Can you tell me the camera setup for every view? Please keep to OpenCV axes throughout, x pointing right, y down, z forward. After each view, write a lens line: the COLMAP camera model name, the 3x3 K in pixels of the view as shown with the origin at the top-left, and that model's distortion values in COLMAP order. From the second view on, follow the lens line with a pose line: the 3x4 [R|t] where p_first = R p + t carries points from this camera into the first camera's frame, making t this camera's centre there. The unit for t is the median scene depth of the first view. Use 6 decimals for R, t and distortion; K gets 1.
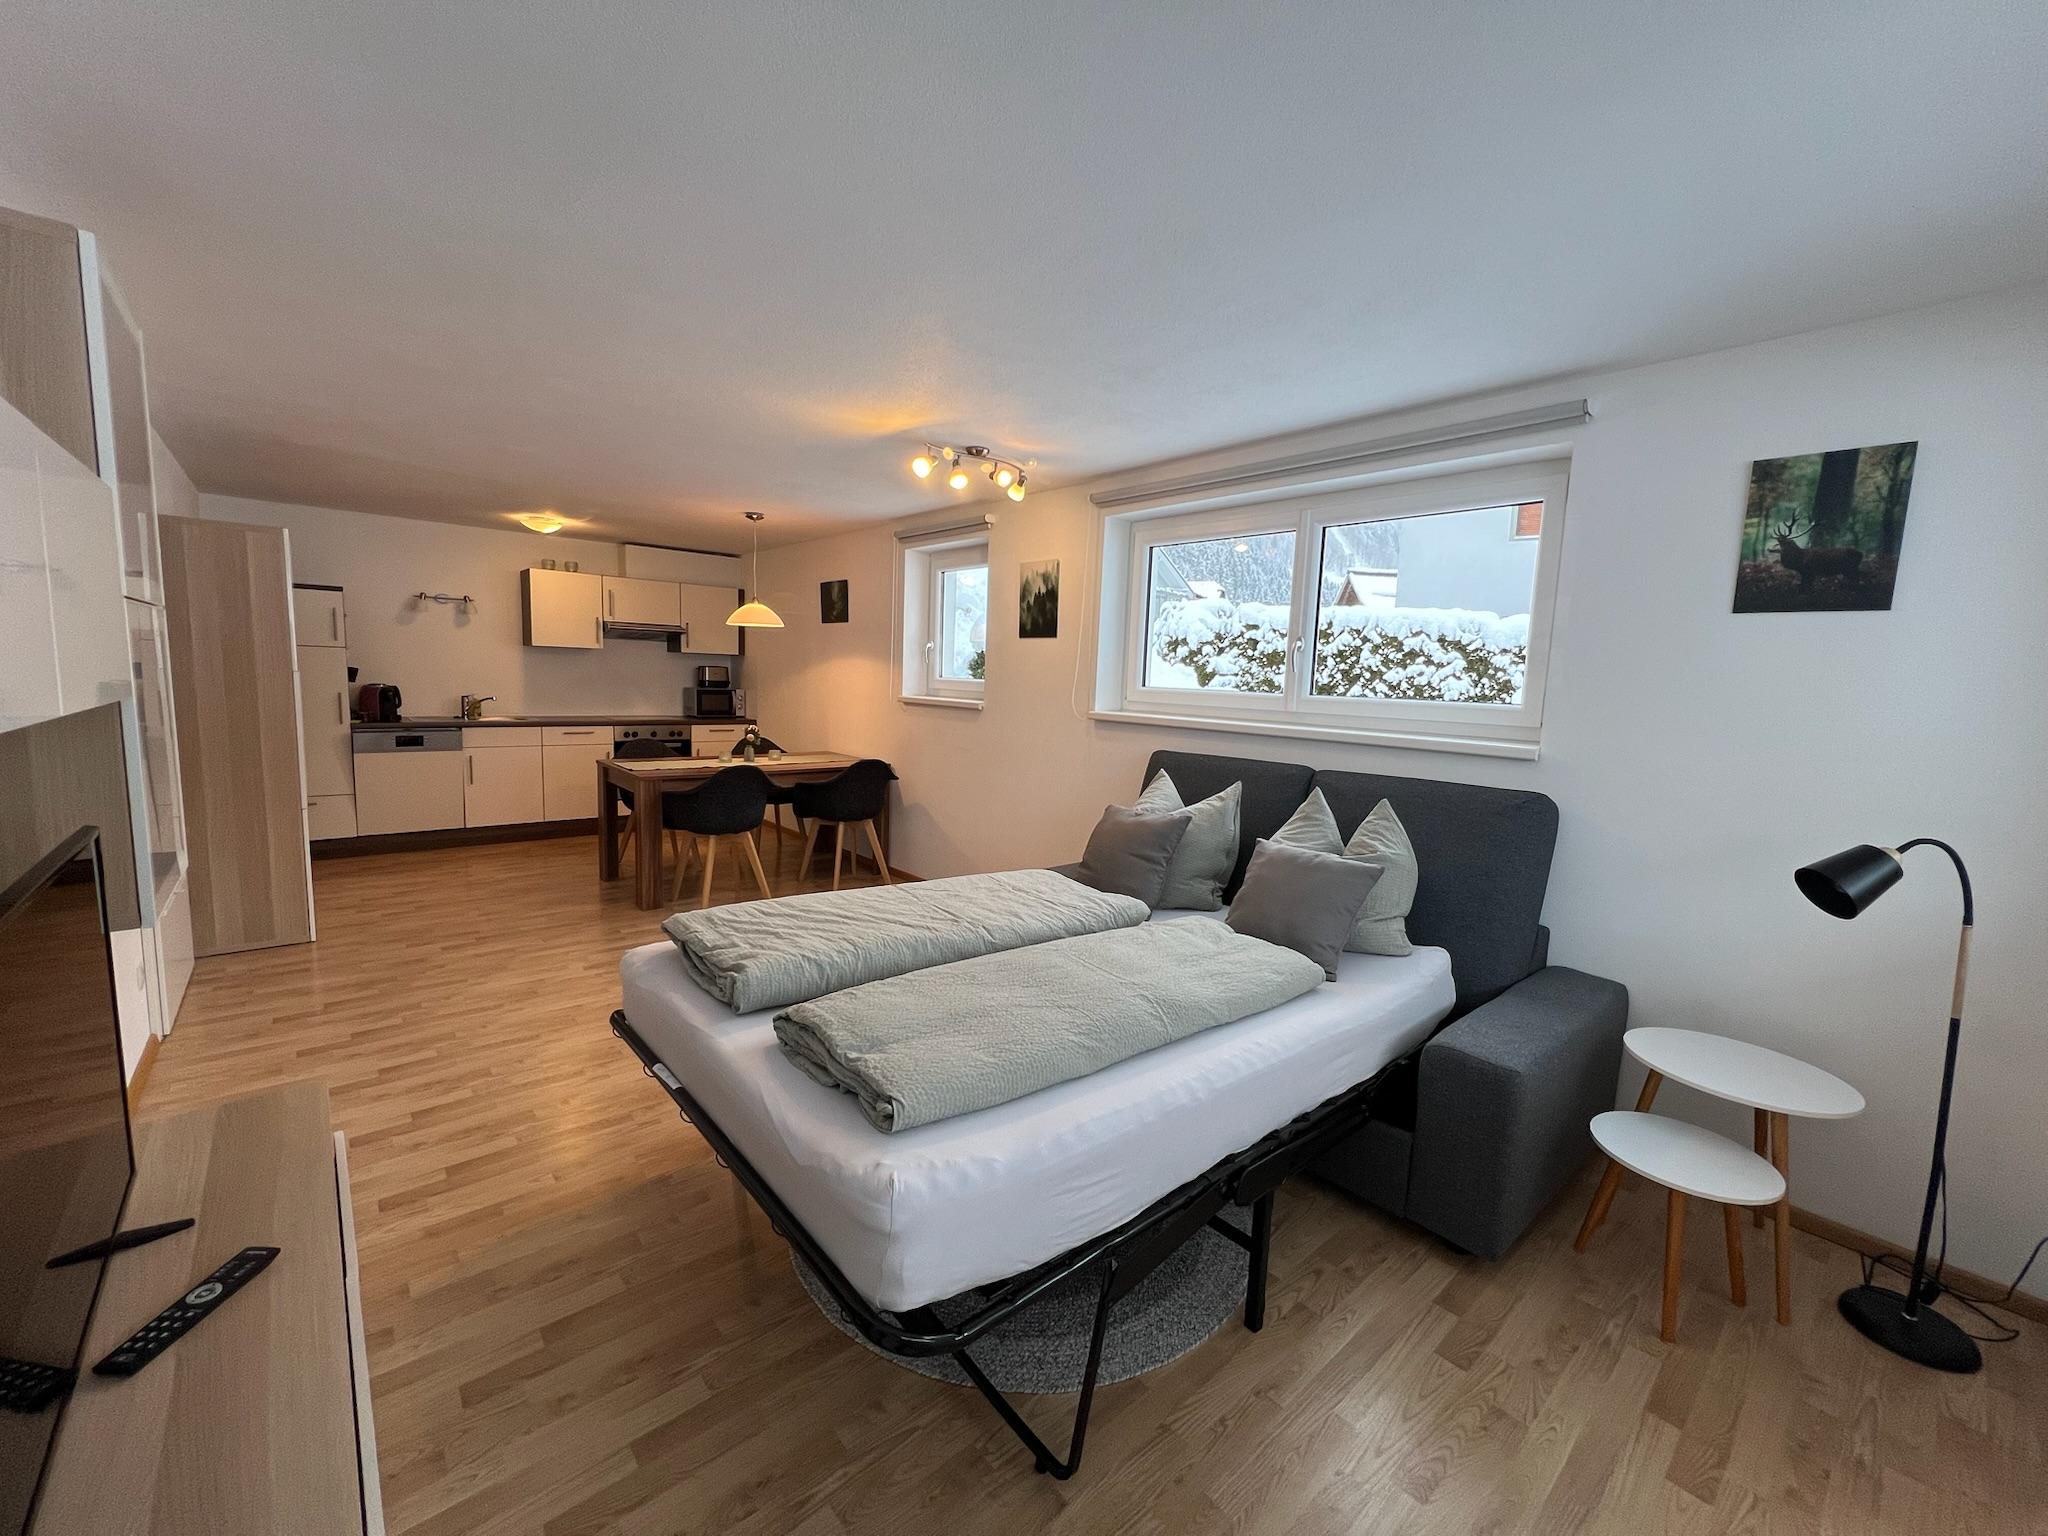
lens RADIAL K [[819.9, 0, 1038.4], [0, 819.9, 765.2], [0, 0, 1]] dist [0.001808, -0.000067]
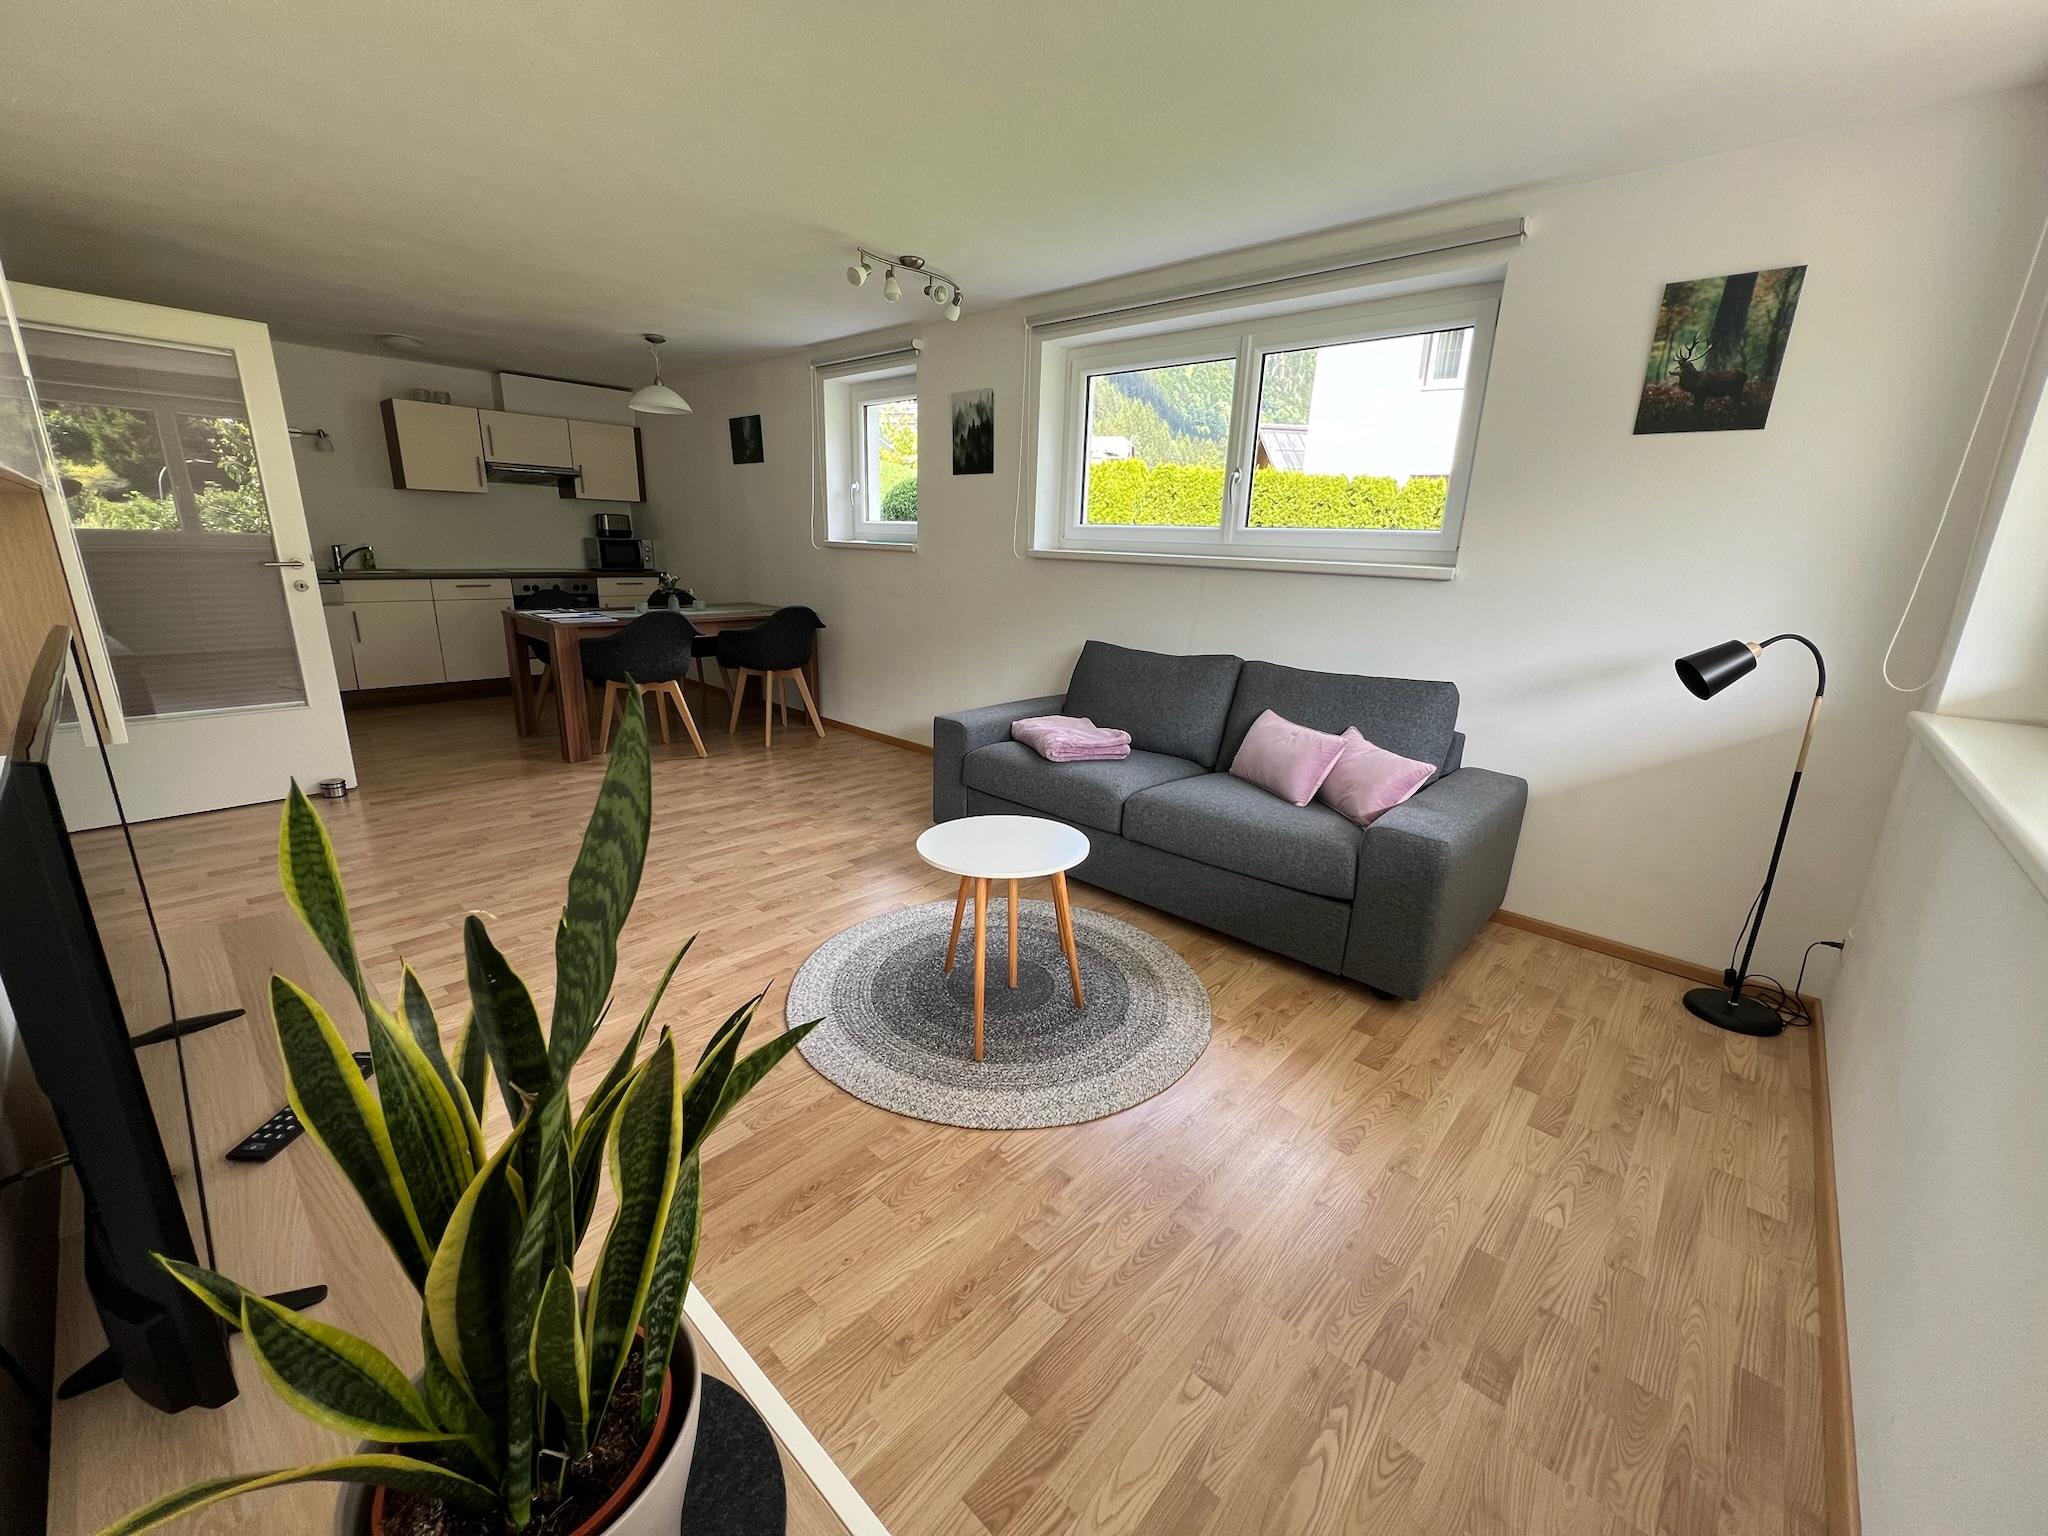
lens RADIAL K [[819.9, 0, 1038.4], [0, 819.9, 765.2], [0, 0, 1]] dist [0.001808, -0.000067]
pose [[0.993575, -0.034886, 0.107661, -0.052587], [0.017085, 0.986637, 0.162036, 0.040194], [-0.111875, -0.159156, 0.980894, -0.039064]]
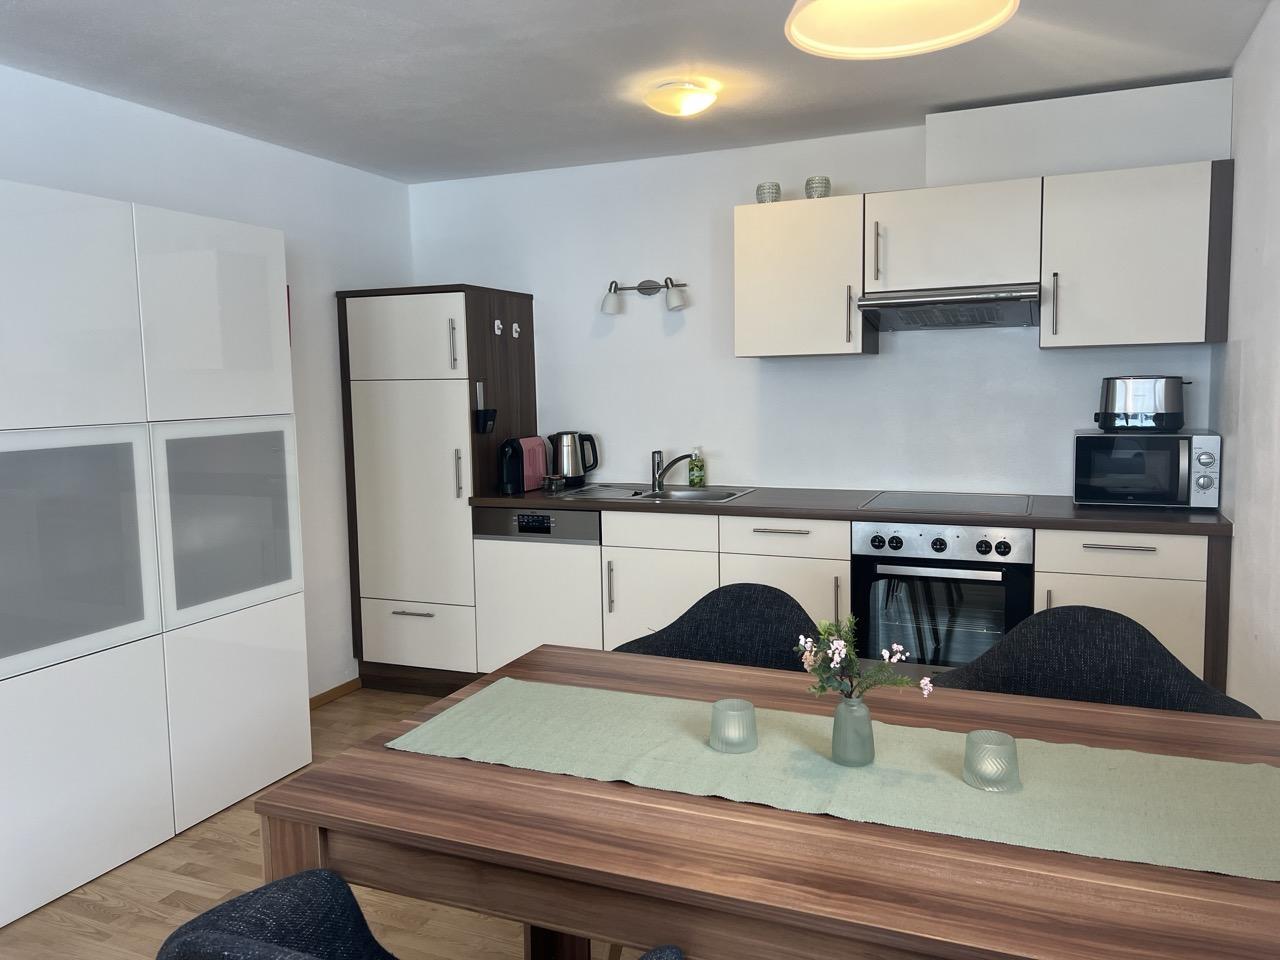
lens RADIAL K [[978.0, 0, 640.0], [0, 978.0, 480.0], [0, 0, 1]] dist [0.038541, -0.004334]
pose [[0.433708, 0.044460, -0.899956, -0.158372], [-0.069624, 0.997449, 0.015723, -0.135781], [0.898359, 0.055840, 0.435698, 1.262799]]
